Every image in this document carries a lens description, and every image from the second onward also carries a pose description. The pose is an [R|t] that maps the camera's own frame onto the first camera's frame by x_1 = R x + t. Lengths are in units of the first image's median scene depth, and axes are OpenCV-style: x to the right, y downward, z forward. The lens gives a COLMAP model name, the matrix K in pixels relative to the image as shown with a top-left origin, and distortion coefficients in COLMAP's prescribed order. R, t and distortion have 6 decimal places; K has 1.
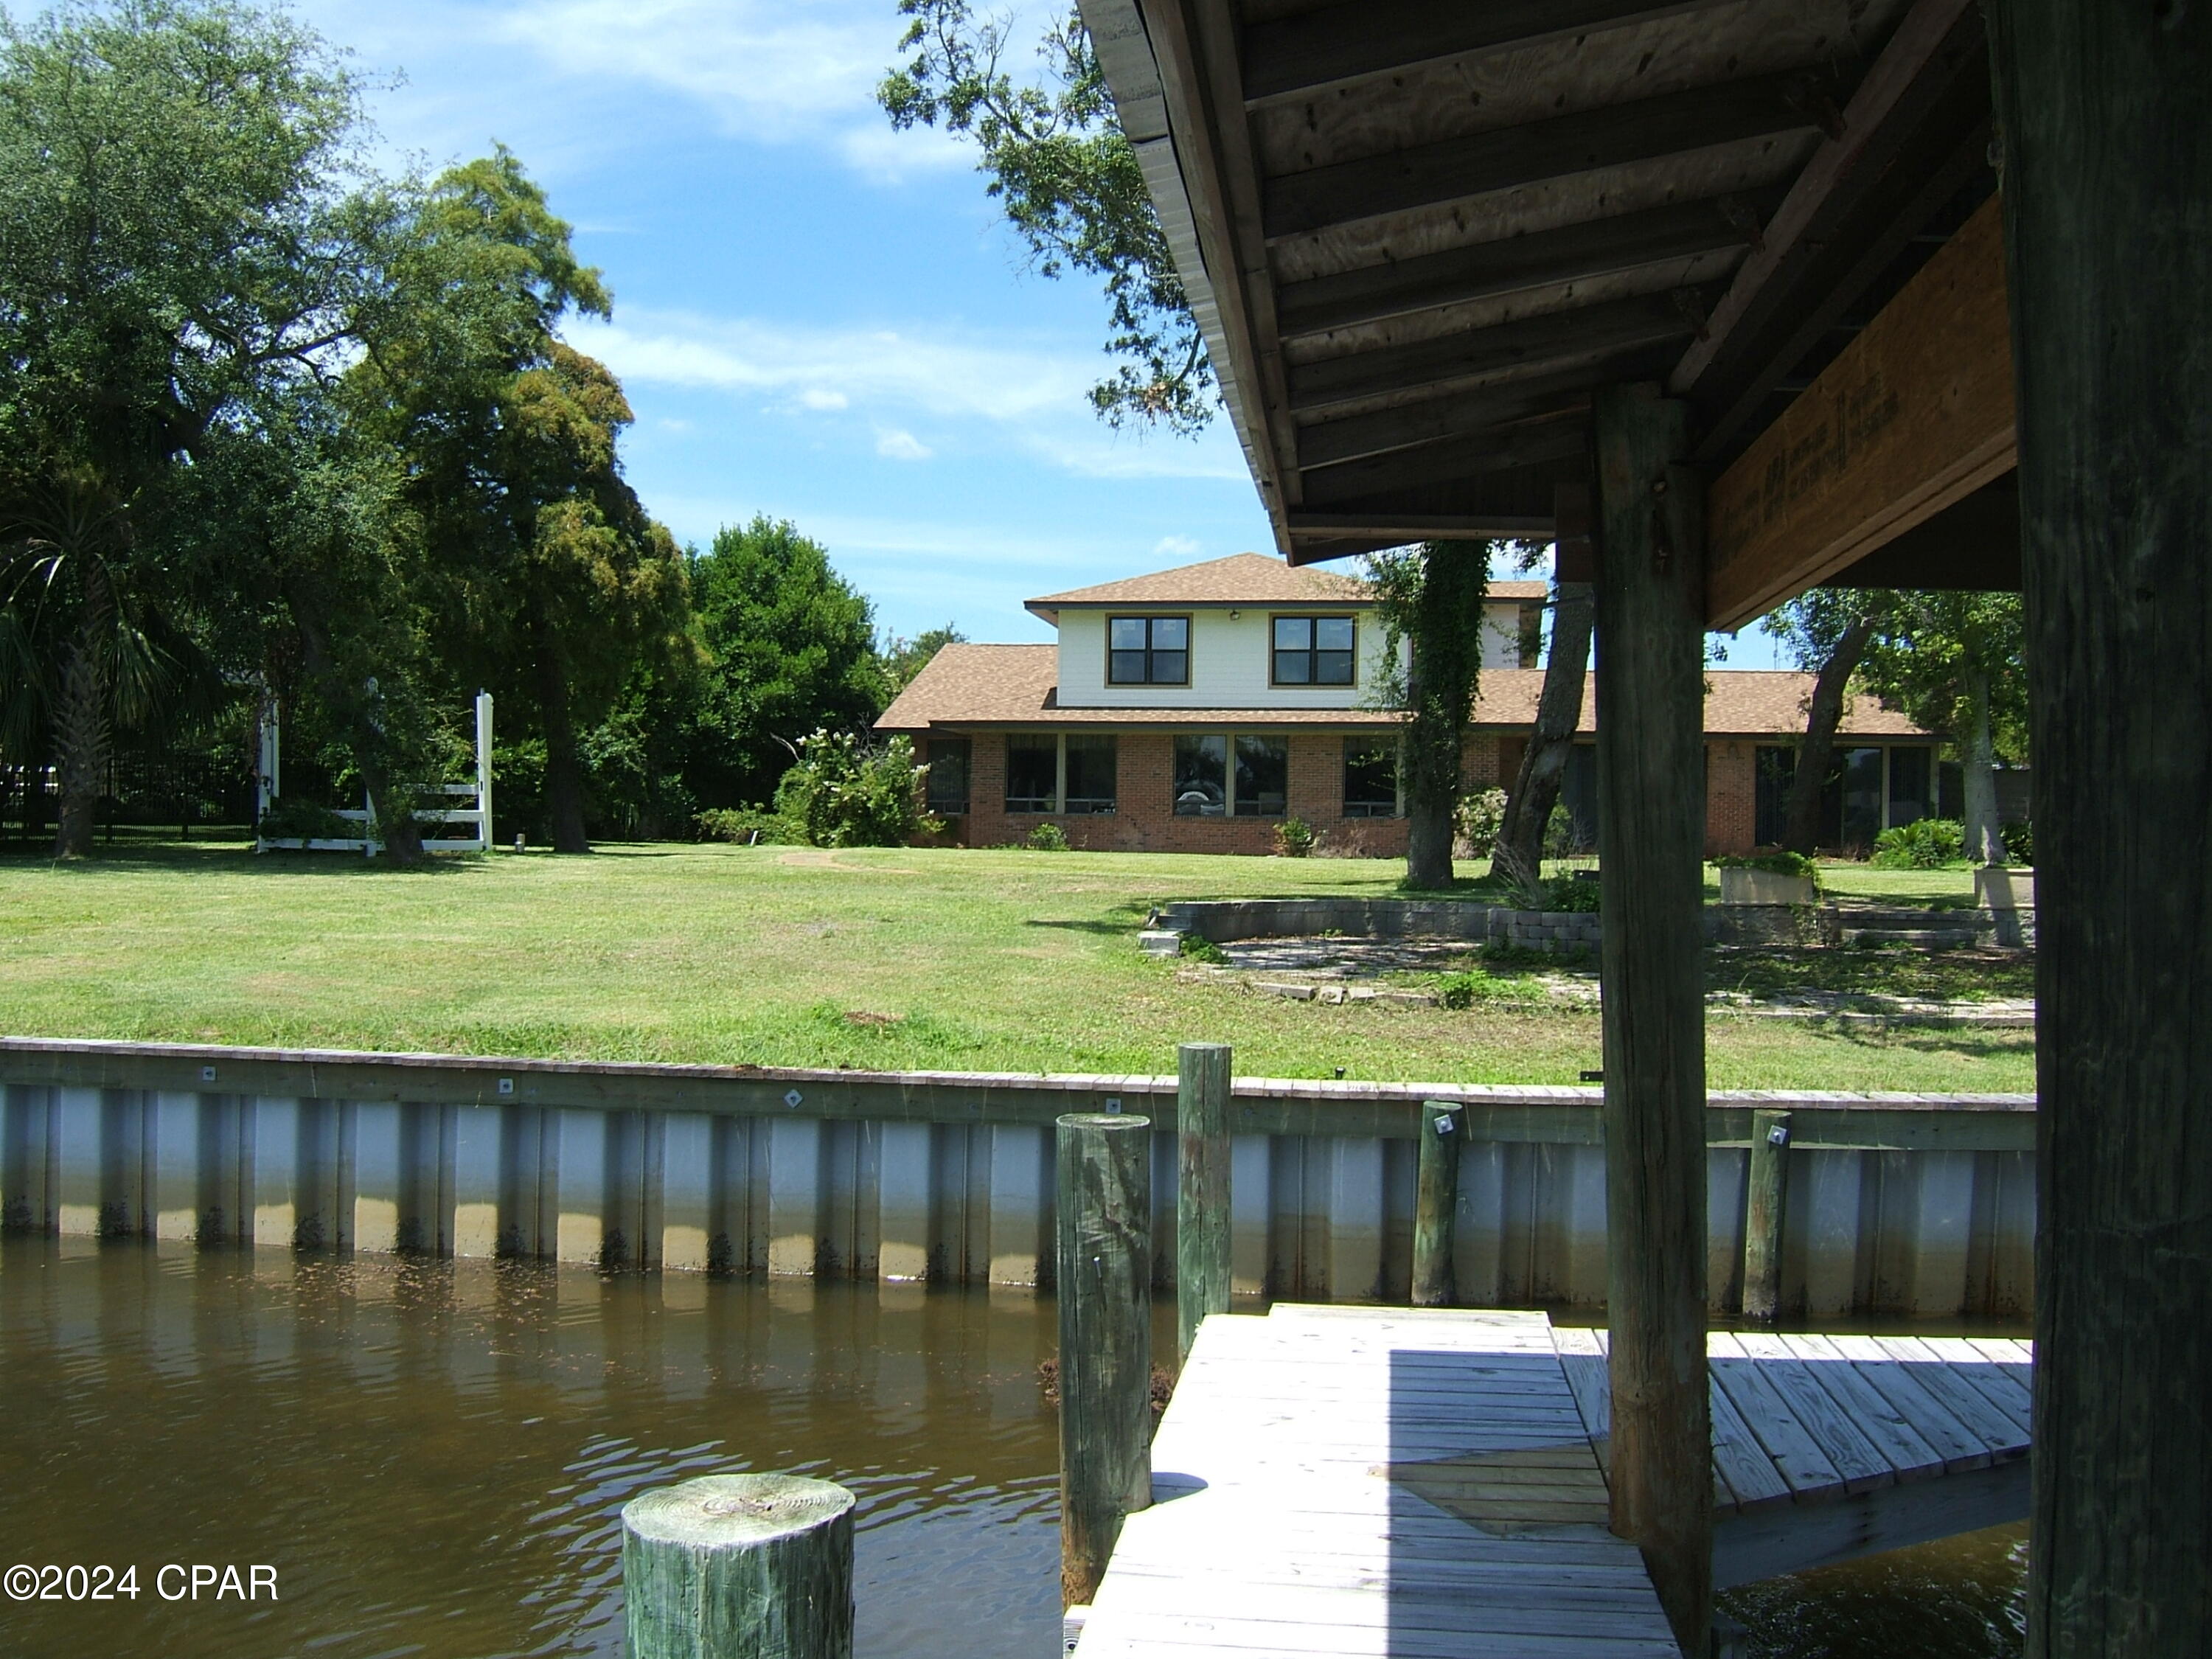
lens RADIAL K [[2145.1, 0, 1106.0], [0, 2145.1, 829.5], [0, 0, 1]] dist [-0.074175, -0.006359]
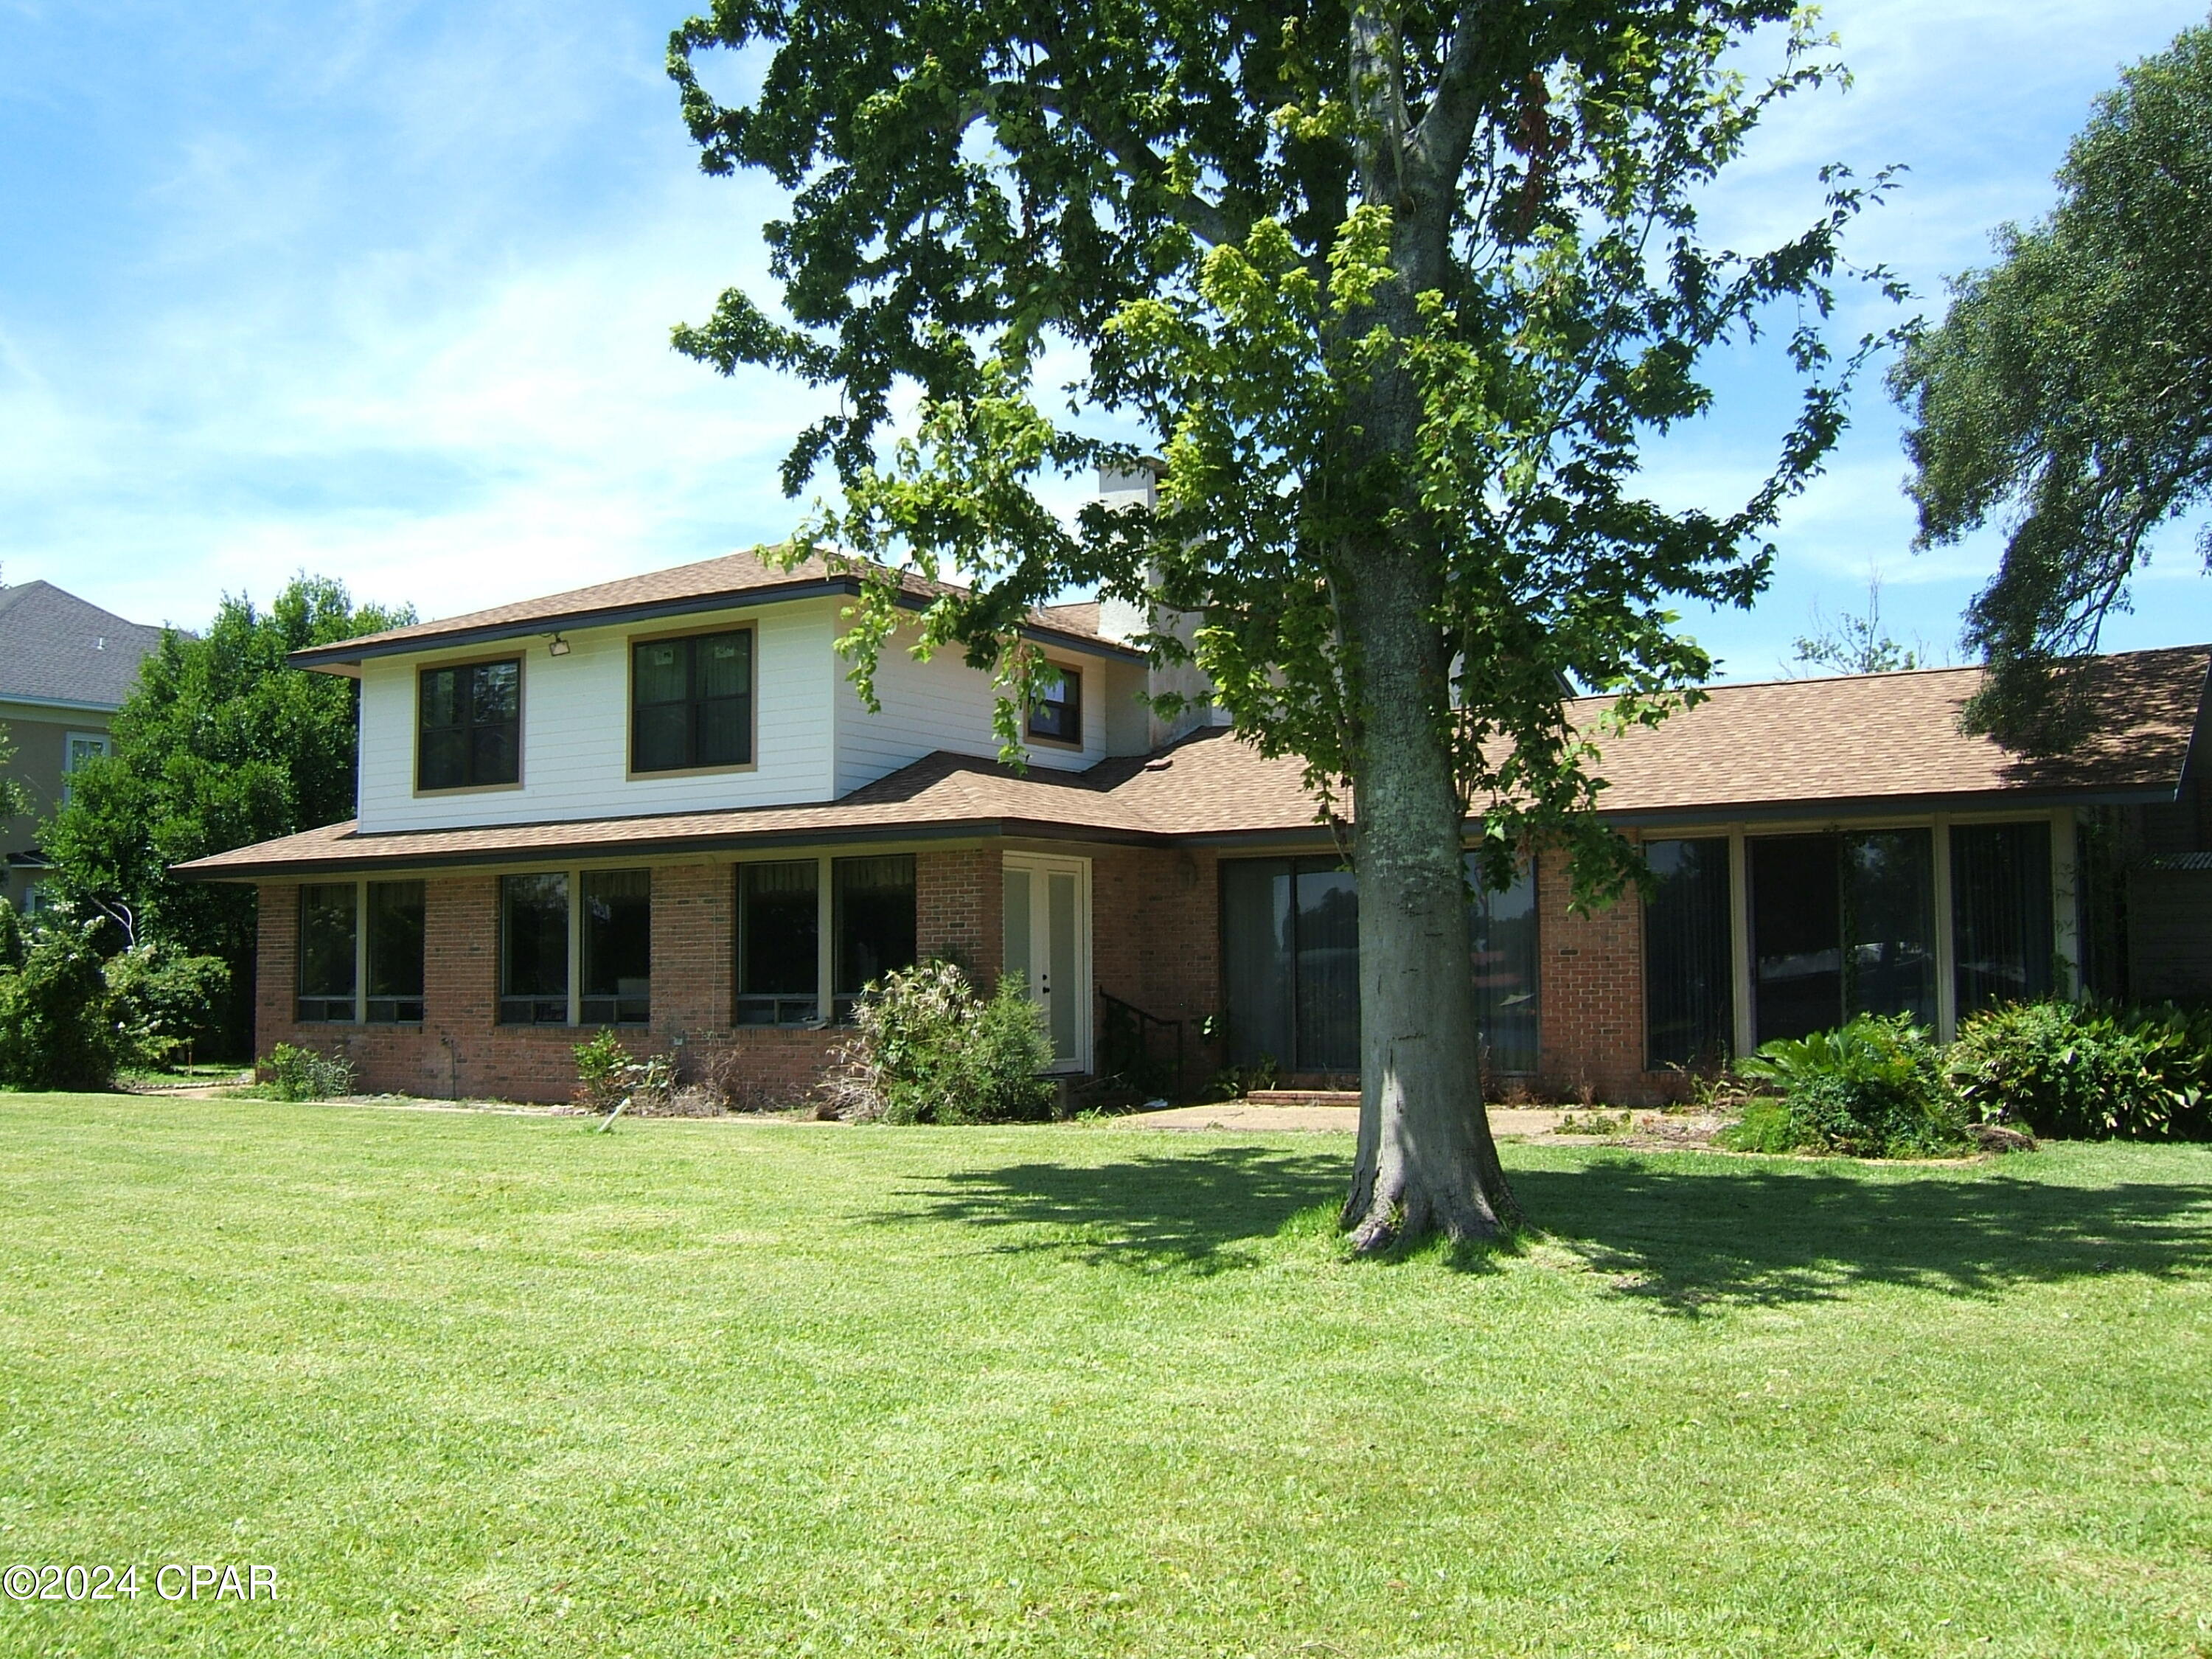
lens RADIAL K [[2111.3, 0, 1114.2], [0, 2111.3, 804.7], [0, 0, 1]] dist [-0.082413, -0.017317]
pose [[0.912373, -0.057185, -0.405346, 0.389824], [0.022226, 0.995654, -0.090436, -0.010563], [0.408756, 0.073503, 0.909679, 0.583456]]
